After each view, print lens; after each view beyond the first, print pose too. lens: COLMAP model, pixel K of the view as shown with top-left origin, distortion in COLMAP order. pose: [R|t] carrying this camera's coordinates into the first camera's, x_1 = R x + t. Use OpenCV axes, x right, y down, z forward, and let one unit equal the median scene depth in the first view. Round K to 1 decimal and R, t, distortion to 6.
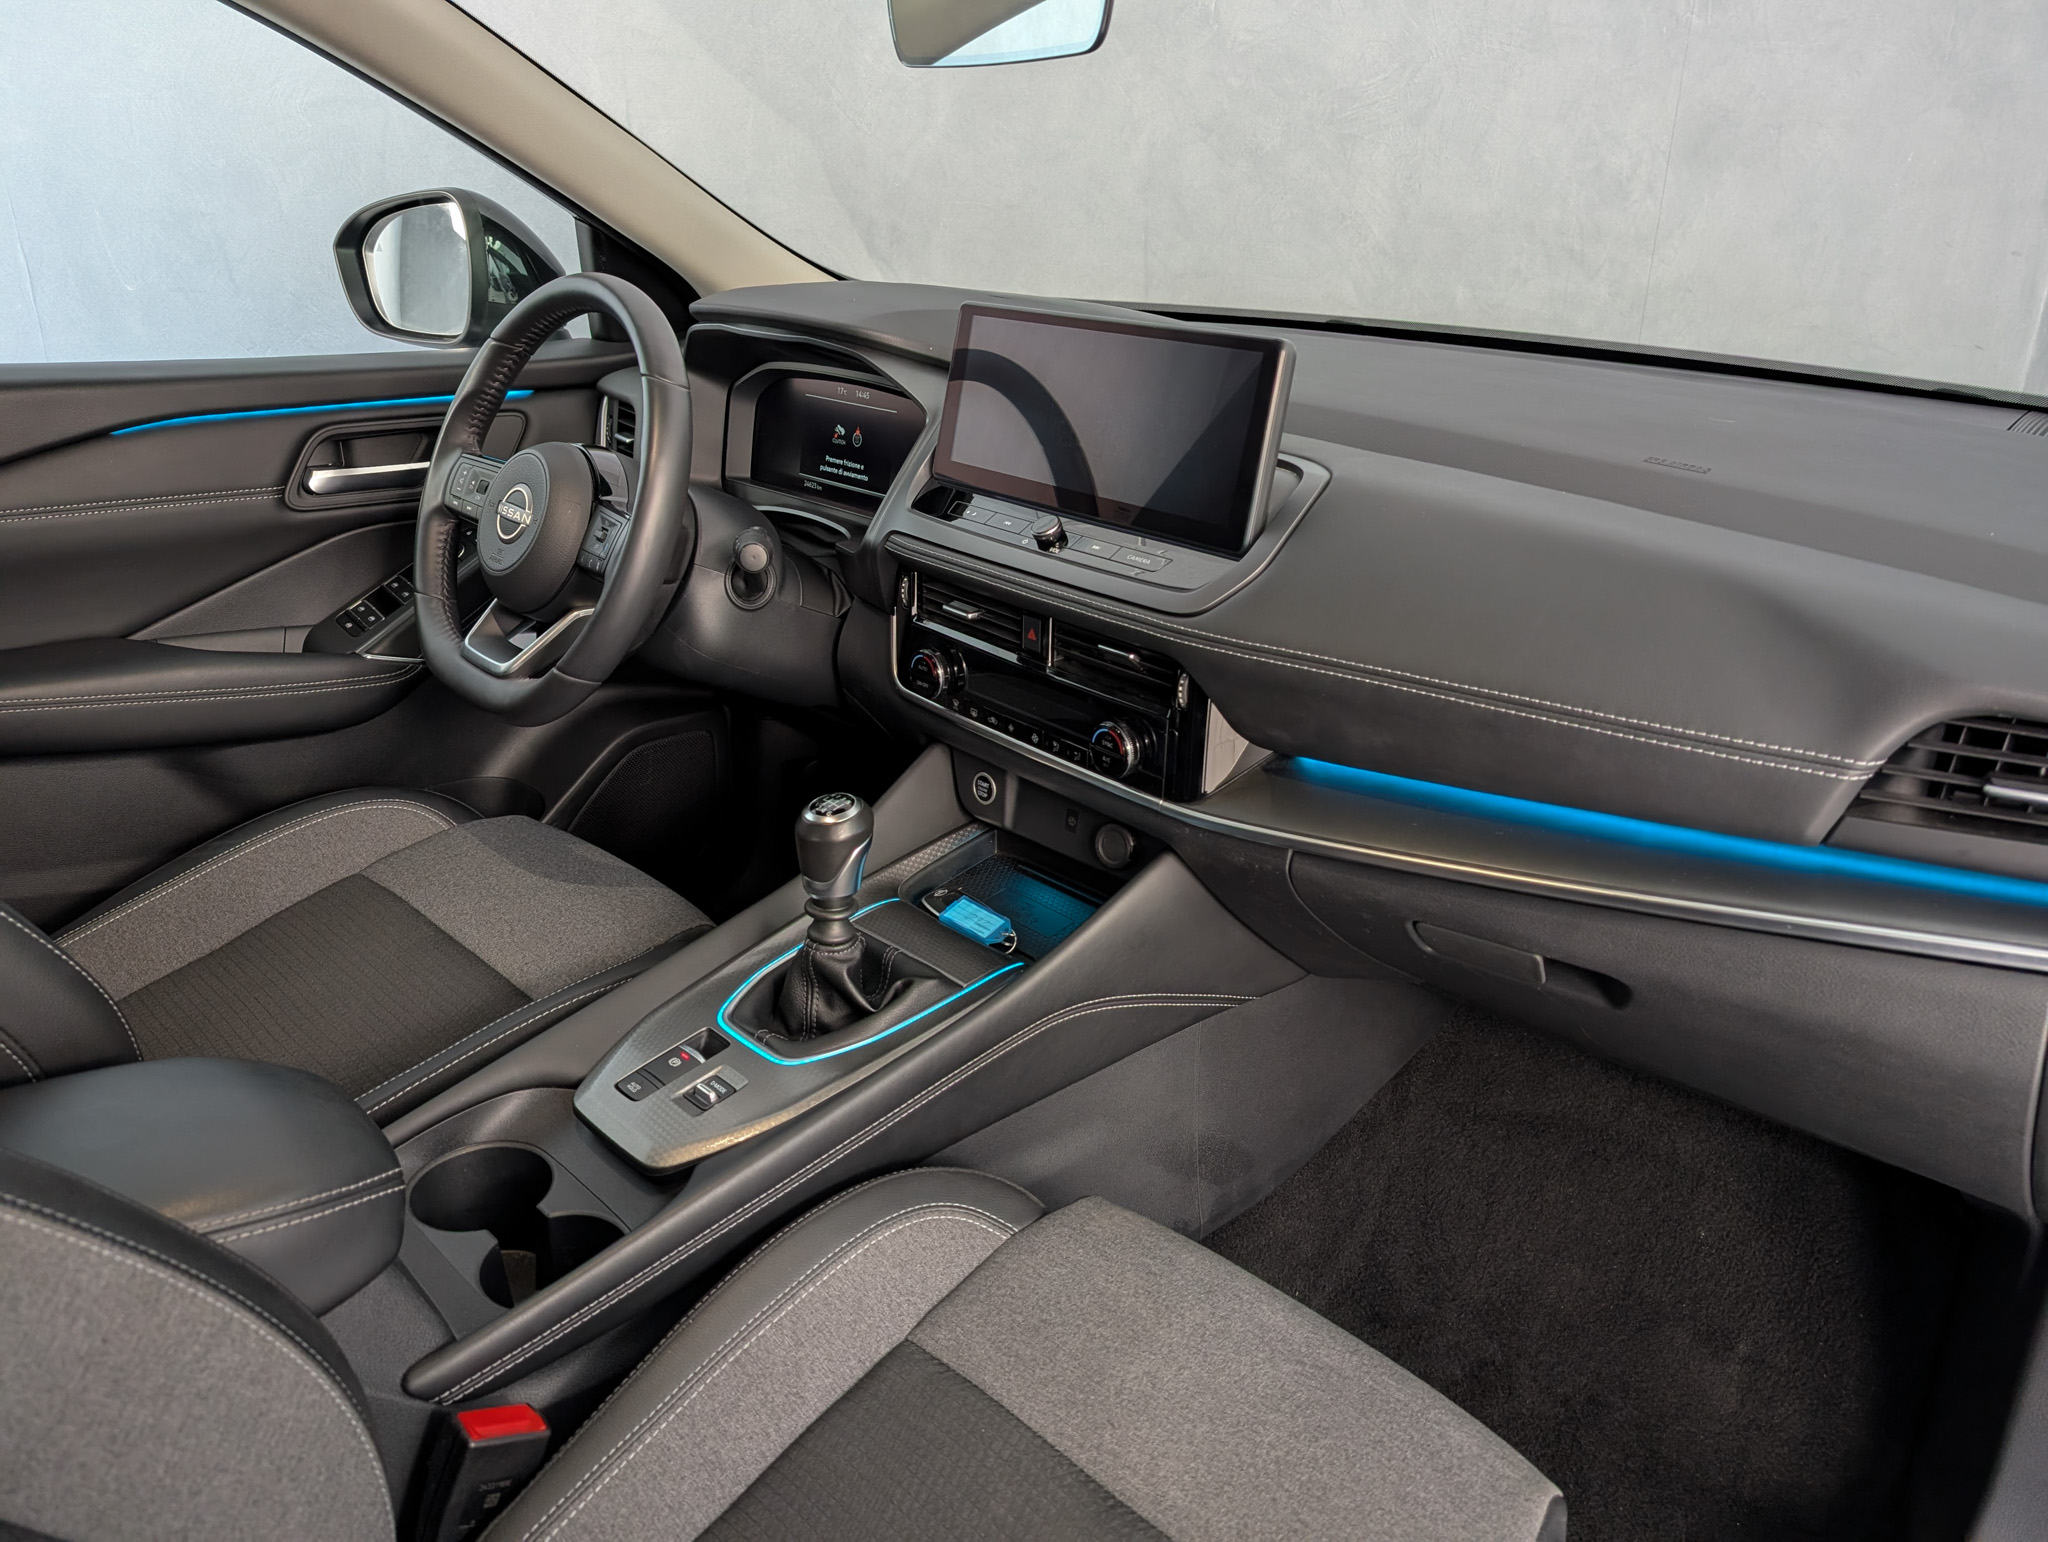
lens RADIAL K [[1473.4, 0, 1028.2], [0, 1473.4, 779.3], [0, 0, 1]] dist [0.026484, -0.021528]
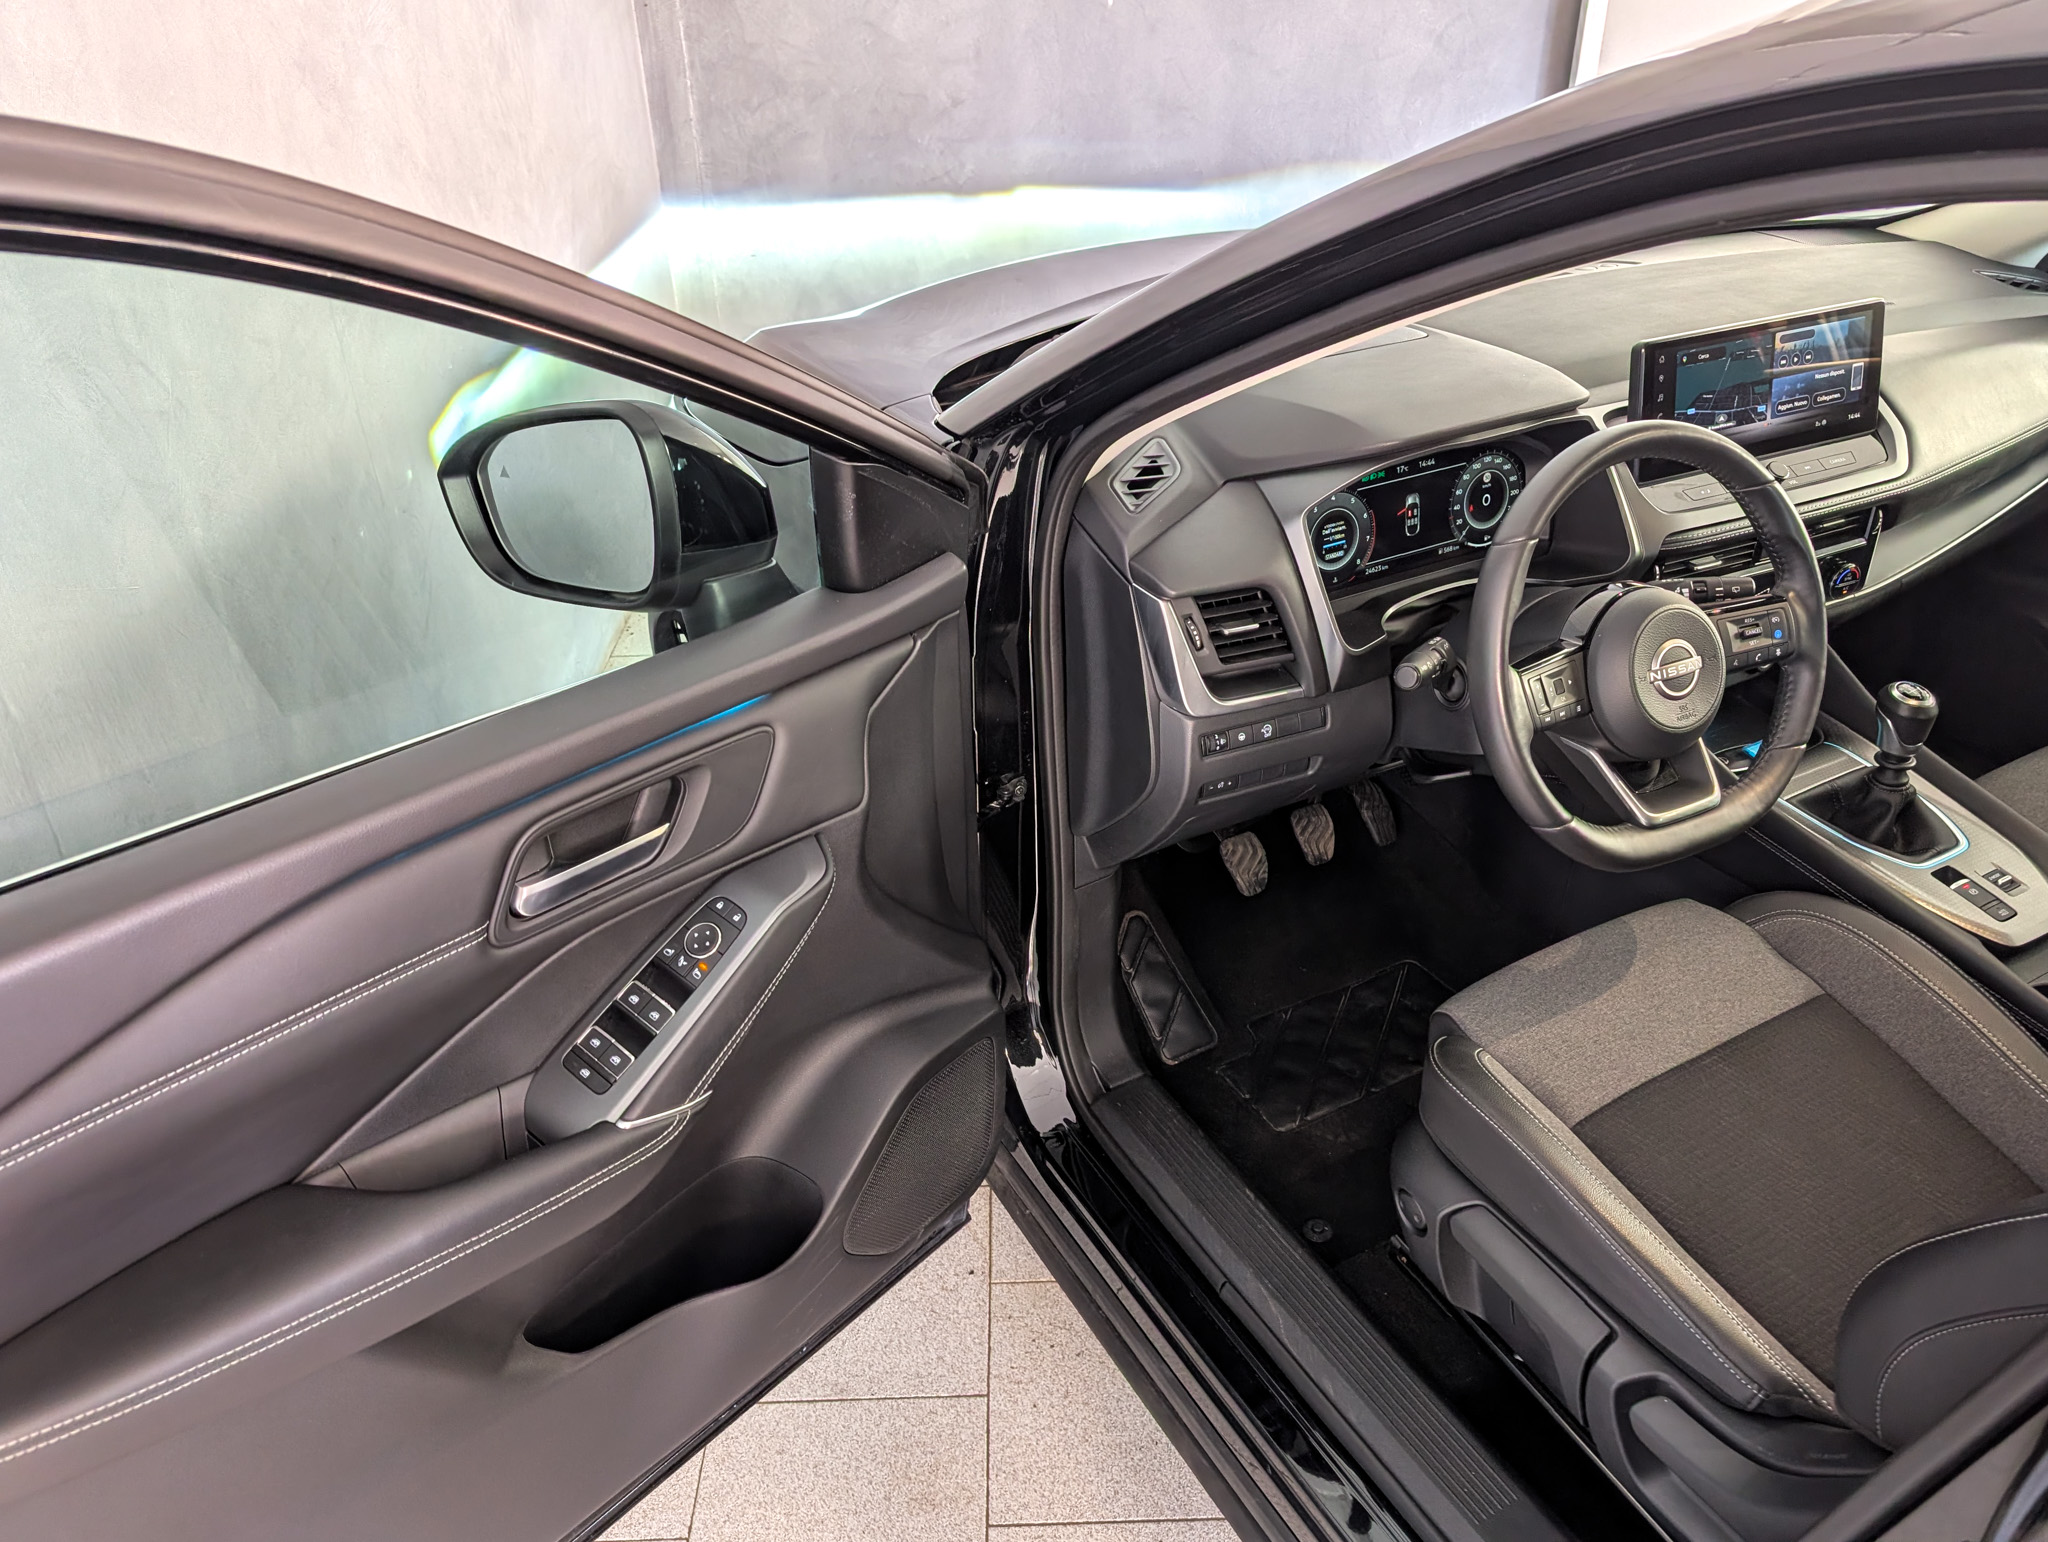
lens RADIAL K [[1480.0, 0, 1045.2], [0, 1480.0, 775.0], [0, 0, 1]] dist [0.014262, -0.006228]
pose [[0.275446, -0.530562, 0.801645, -0.943072], [0.391656, 0.823492, 0.410447, -0.505045], [-0.877915, 0.200913, 0.434625, 0.677295]]
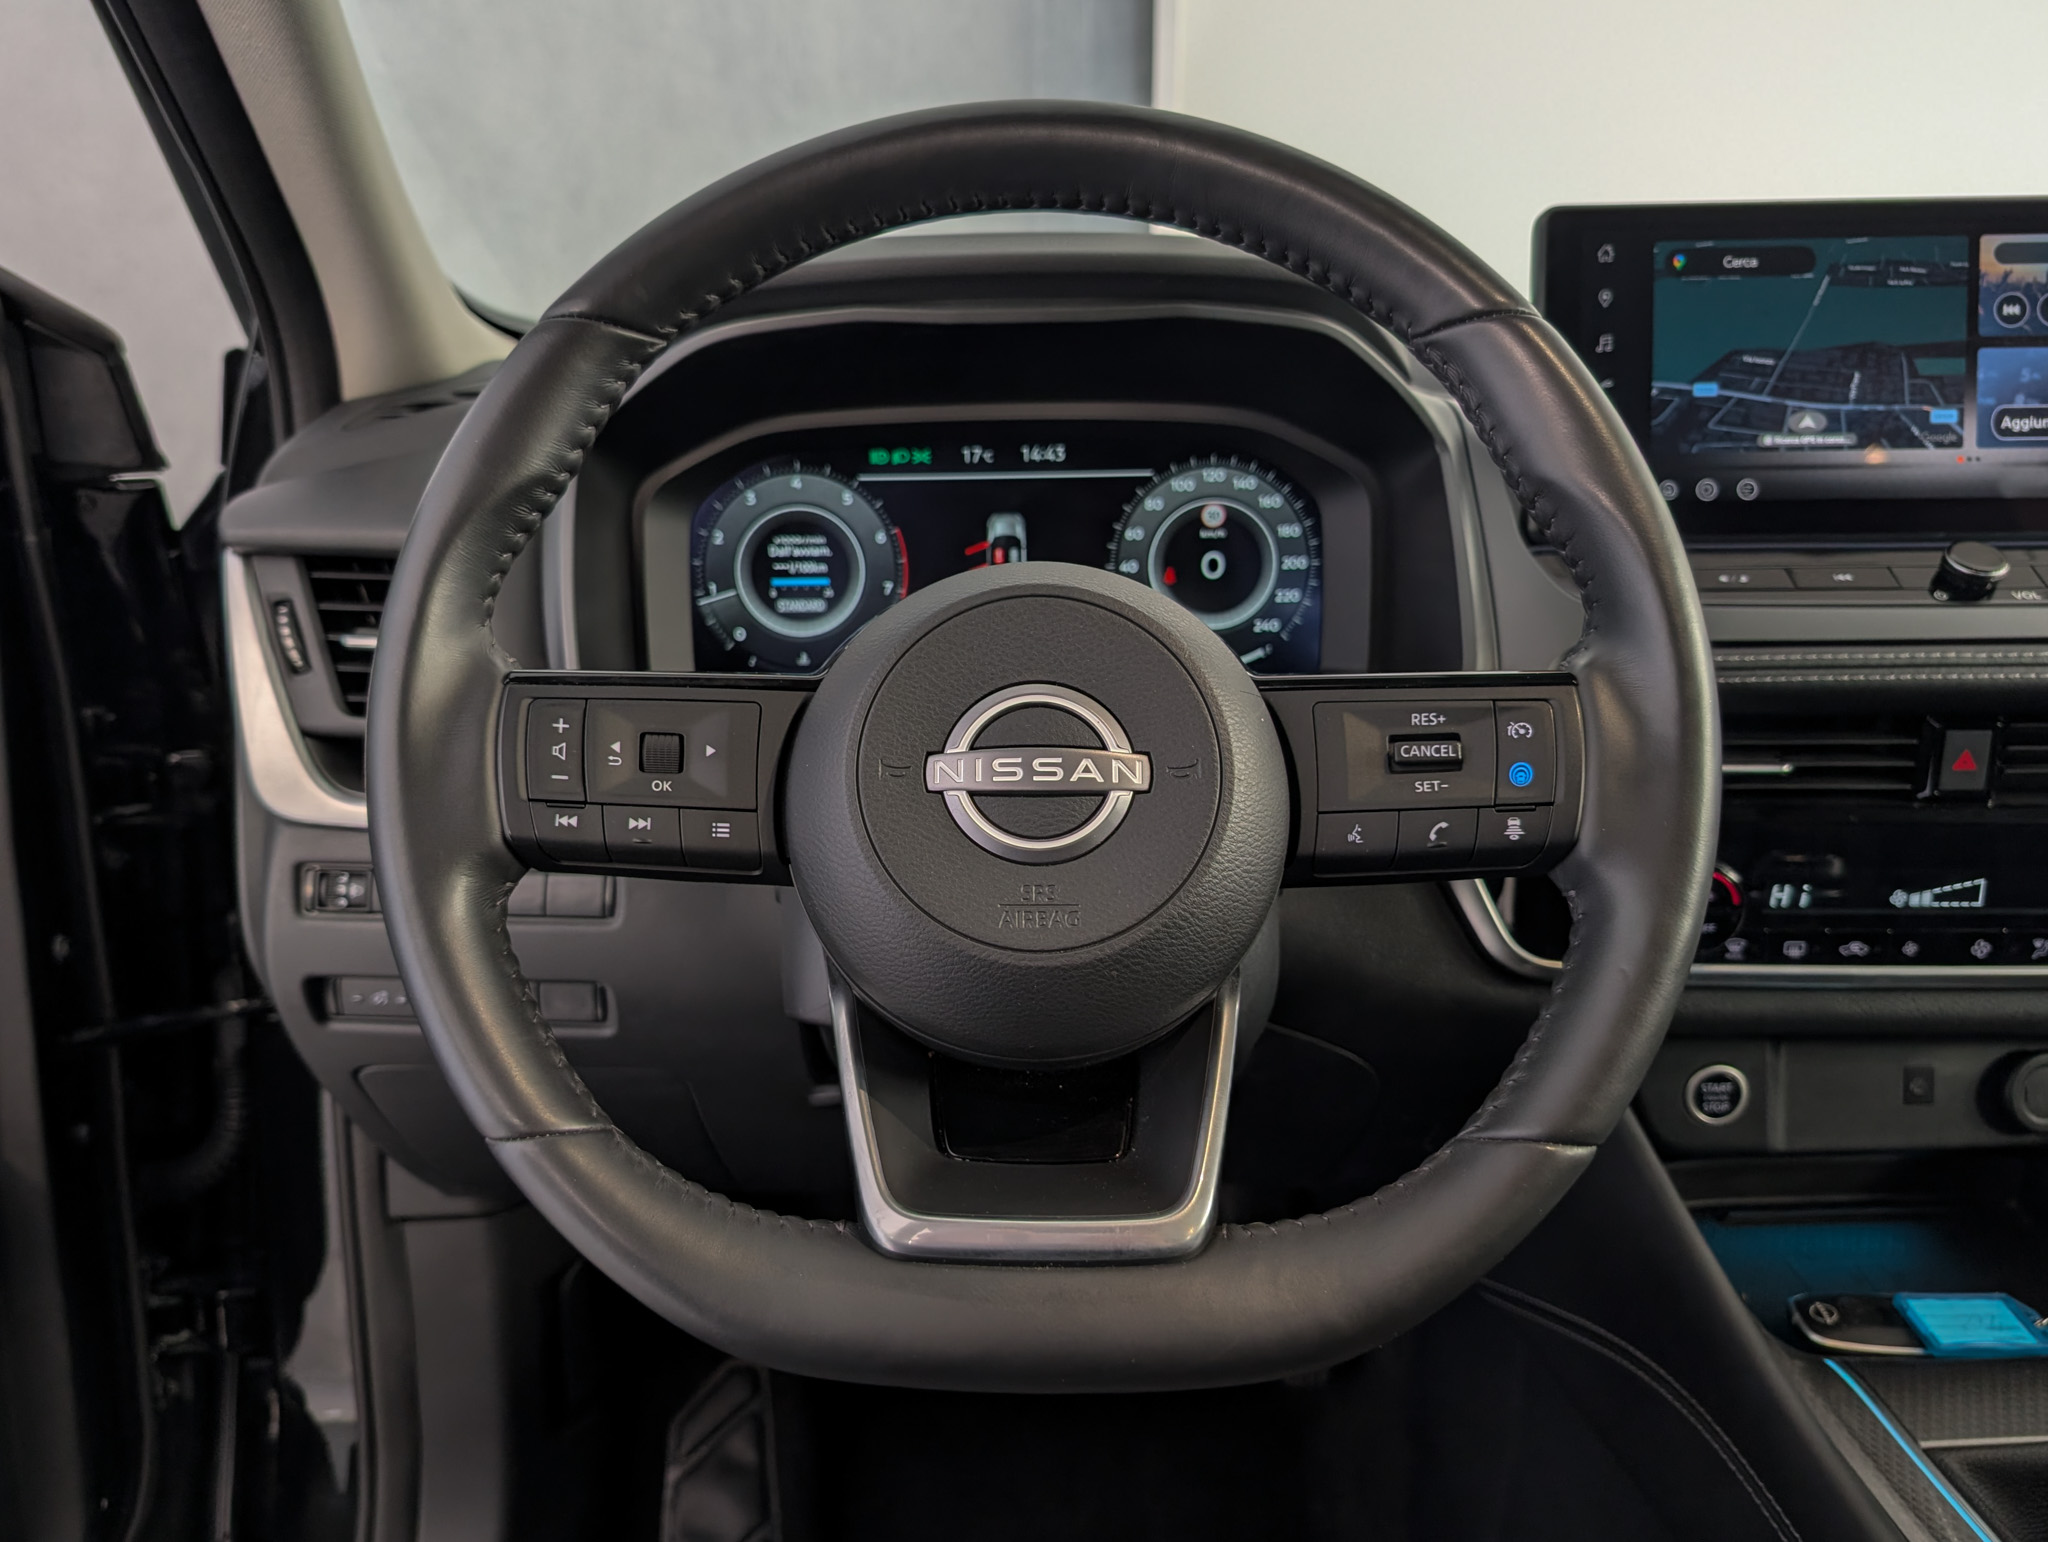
lens RADIAL K [[1608.4, 0, 962.7], [0, 1608.4, 793.0], [0, 0, 1]] dist [-0.002480, -0.016612]
pose [[0.697375, -0.209459, 0.685416, -0.431475], [0.301398, 0.953375, -0.015311, -0.123938], [-0.650252, 0.217260, 0.727991, 0.533451]]
